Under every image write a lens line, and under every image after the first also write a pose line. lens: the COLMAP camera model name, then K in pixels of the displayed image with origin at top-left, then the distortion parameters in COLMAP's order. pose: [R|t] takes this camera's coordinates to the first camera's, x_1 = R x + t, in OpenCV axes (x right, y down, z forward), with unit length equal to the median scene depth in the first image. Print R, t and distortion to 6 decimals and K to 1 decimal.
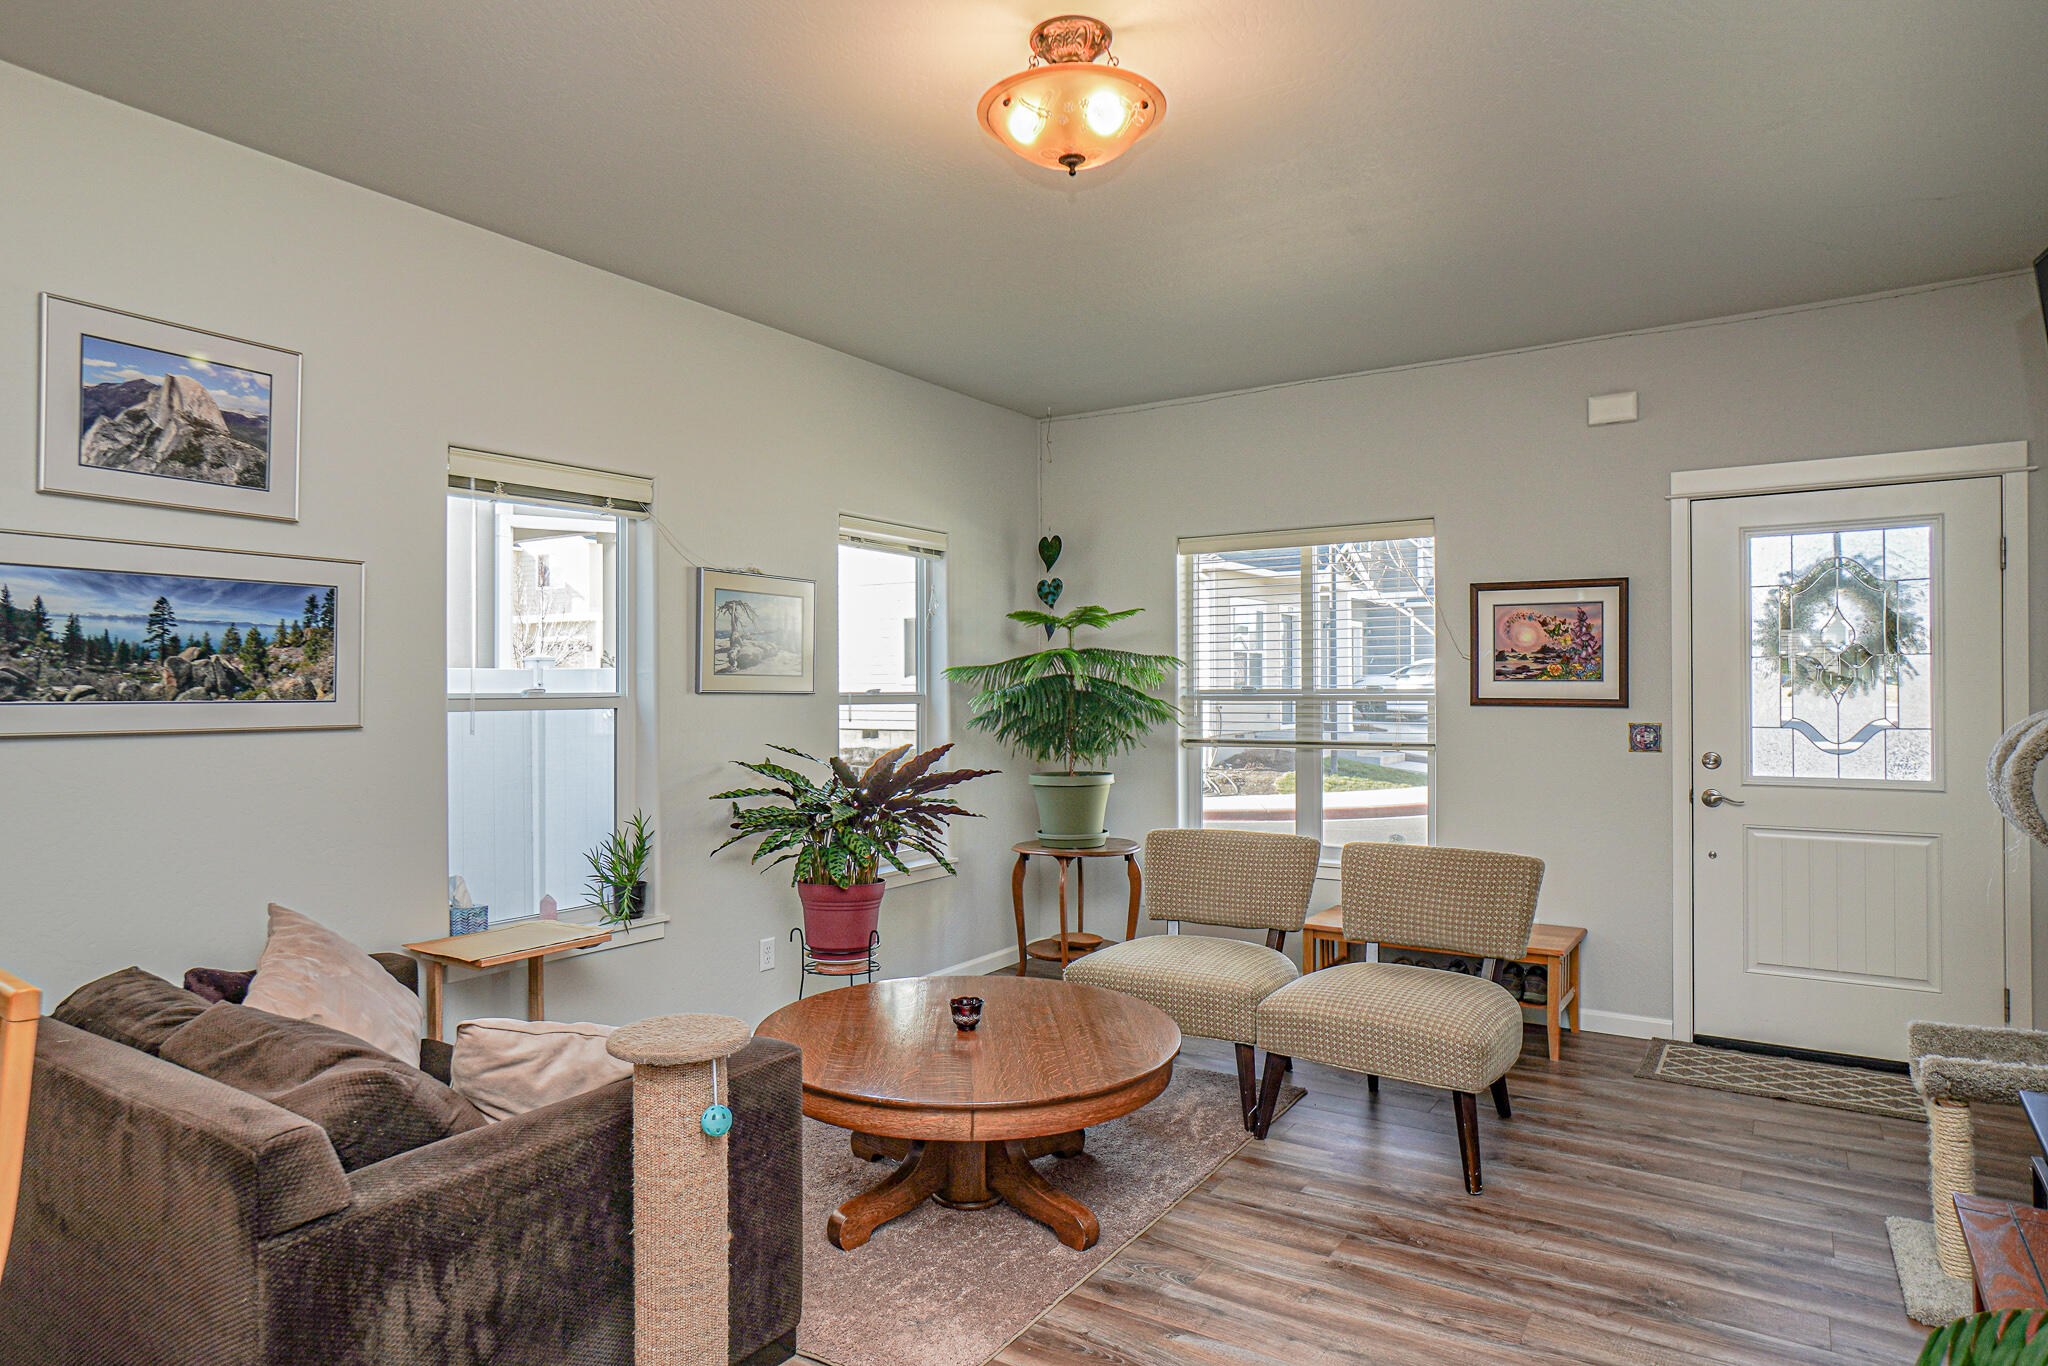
lens RADIAL K [[1185.0, 0, 1024.0], [0, 1185.0, 683.0], [0, 0, 1]] dist [-0.007430, 0.000721]
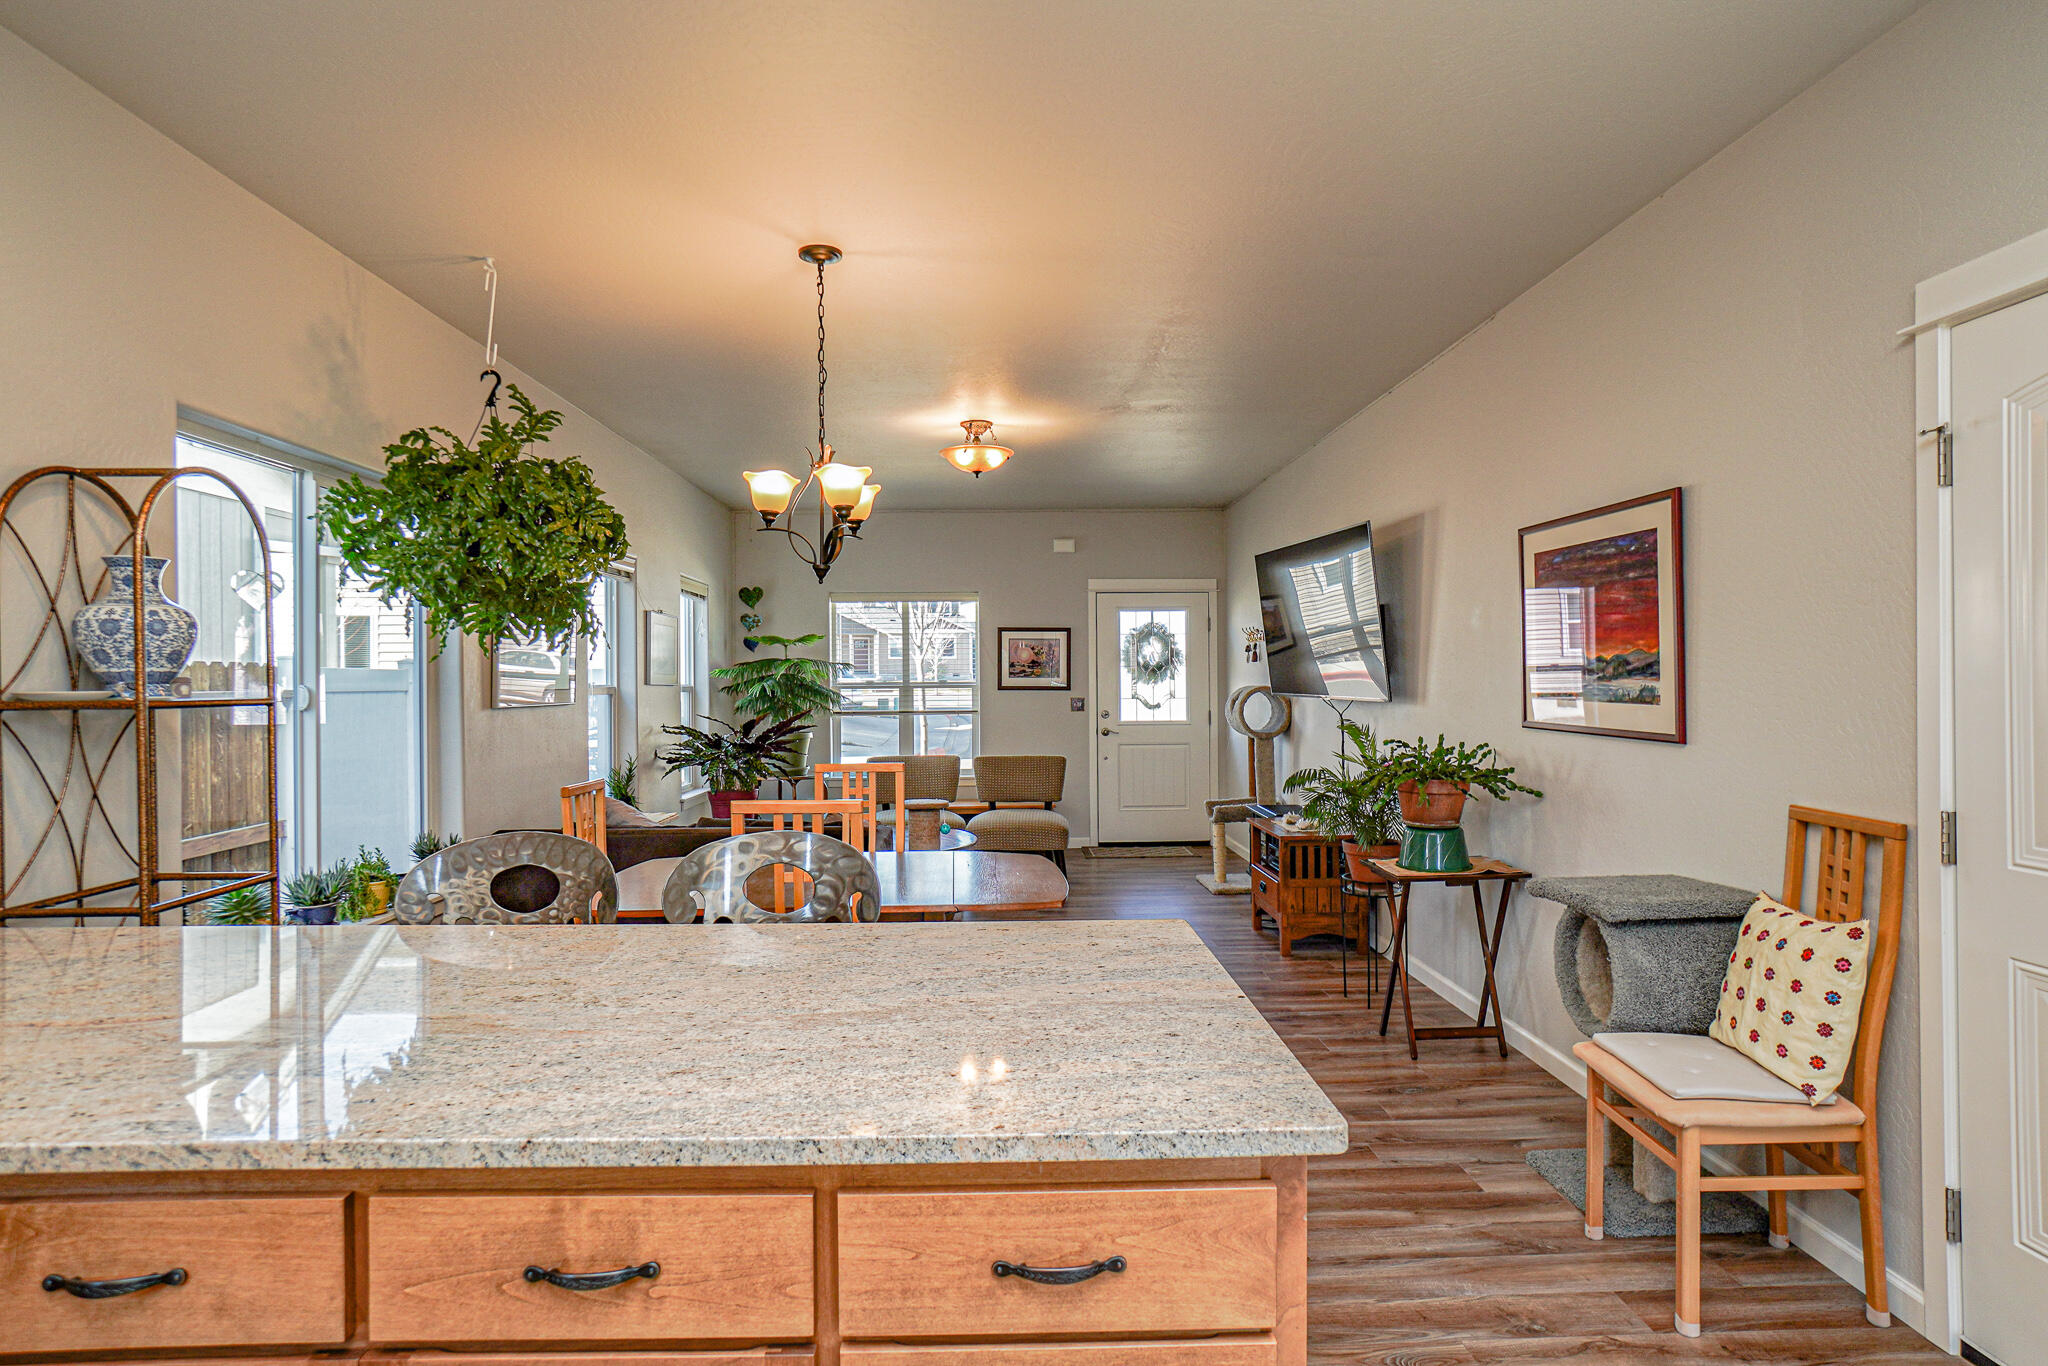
lens RADIAL K [[1109.5, 0, 1024.0], [0, 1109.5, 683.0], [0, 0, 1]] dist [-0.039137, 0.000315]
pose [[0.814933, -0.003610, 0.579544, -0.735526], [0.001314, 0.999990, 0.004382, -0.000553], [-0.579553, -0.002810, 0.814929, -0.582170]]
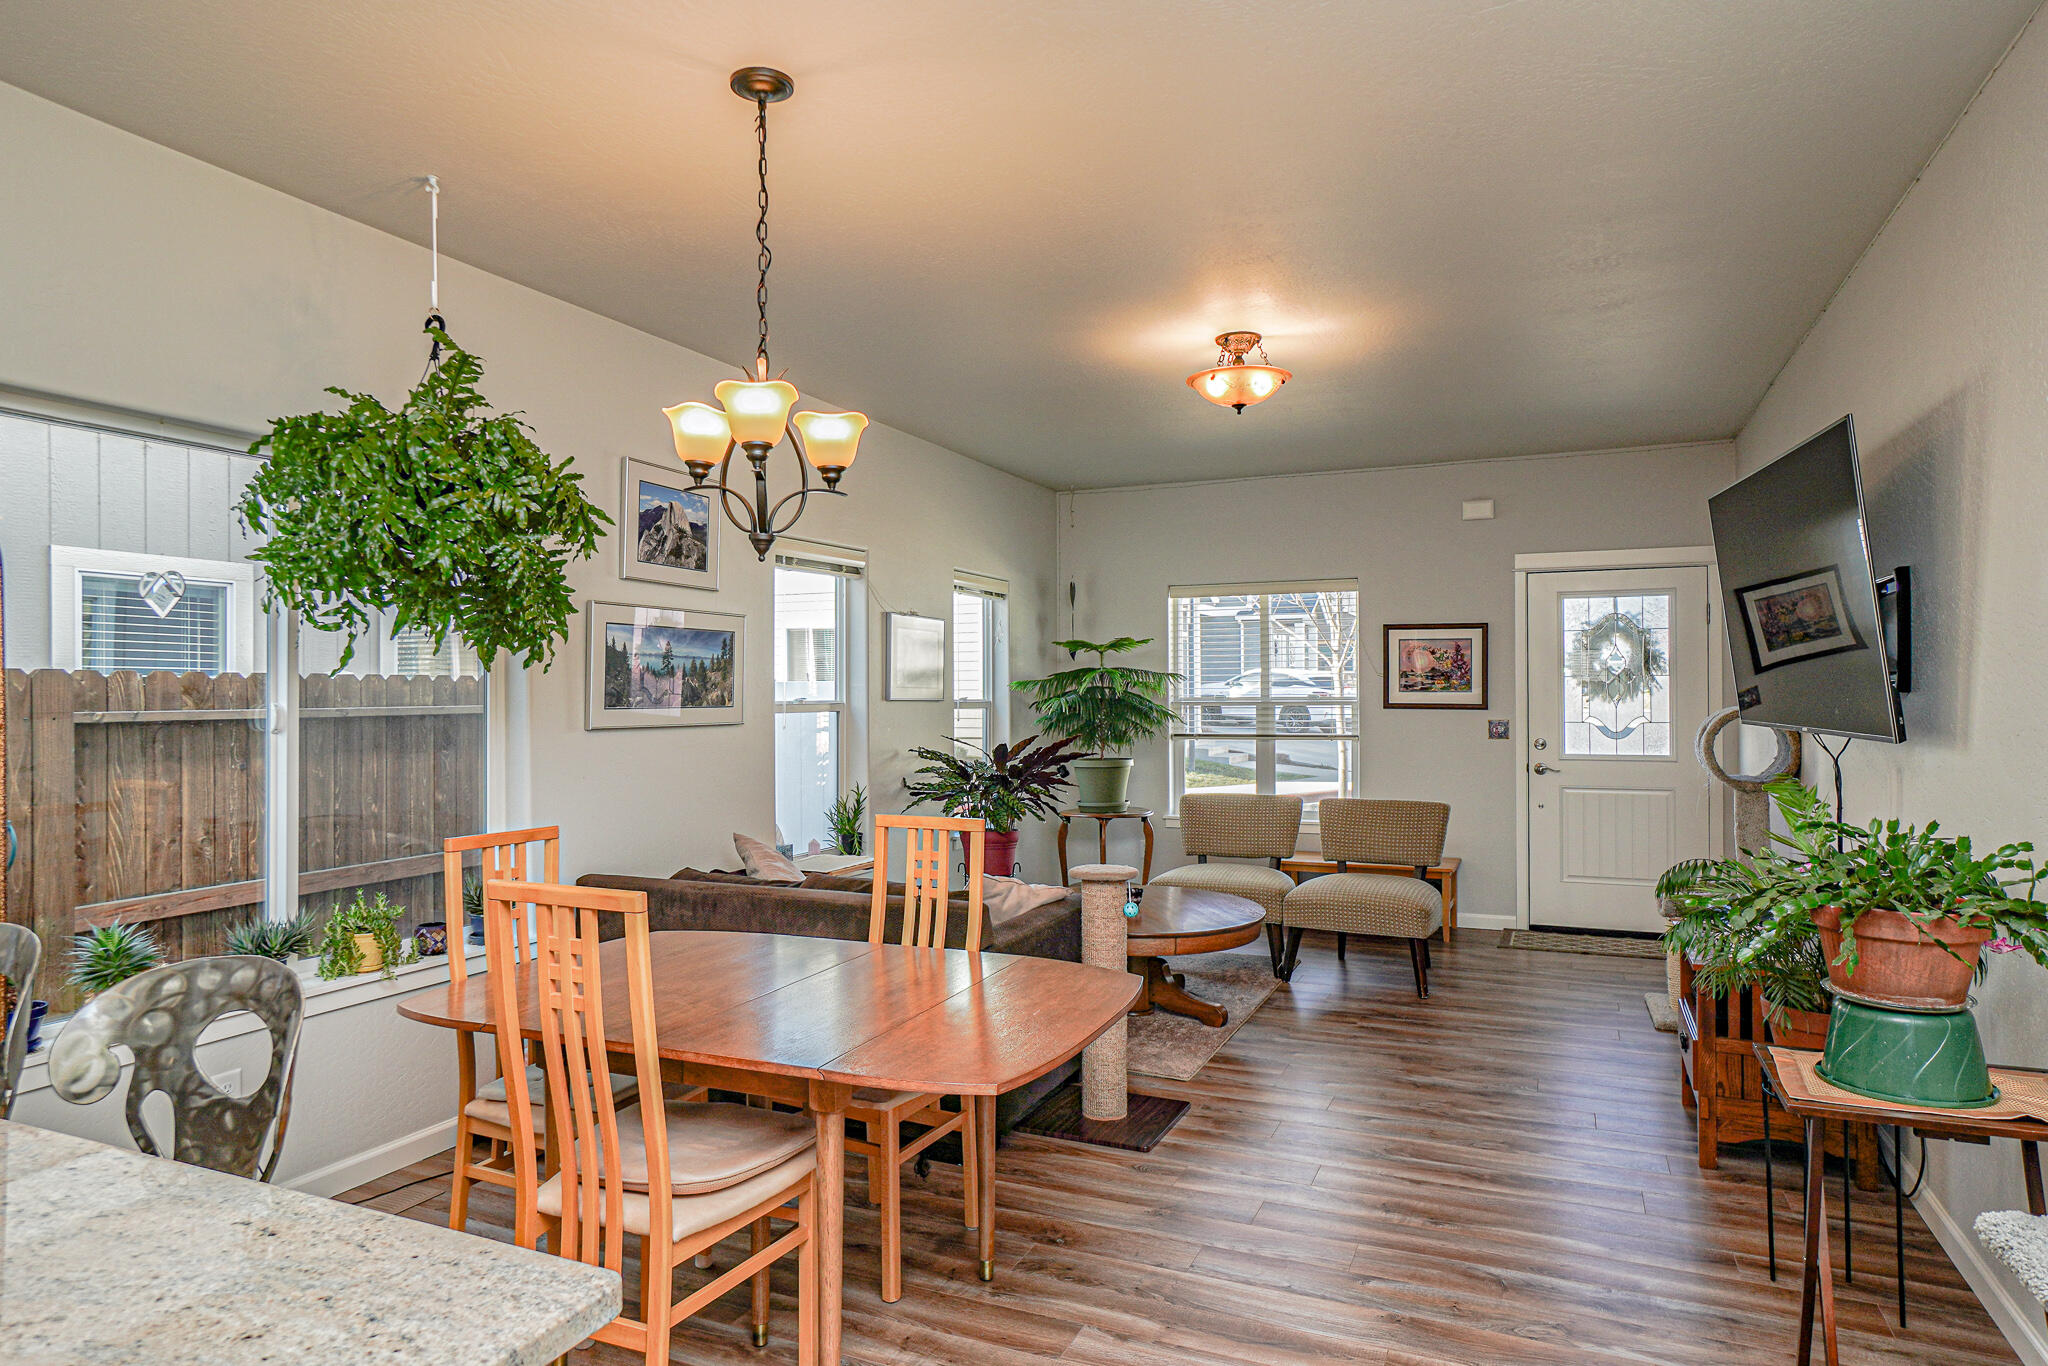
lens RADIAL K [[1218.2, 0, 1013.5], [0, 1218.2, 686.4], [0, 0, 1]] dist [-0.016256, 0.000080]
pose [[0.987806, 0.000435, 0.155692, -0.346091], [-0.000081, 0.999997, -0.002281, -0.005382], [-0.155693, 0.002240, 0.987803, -0.459250]]
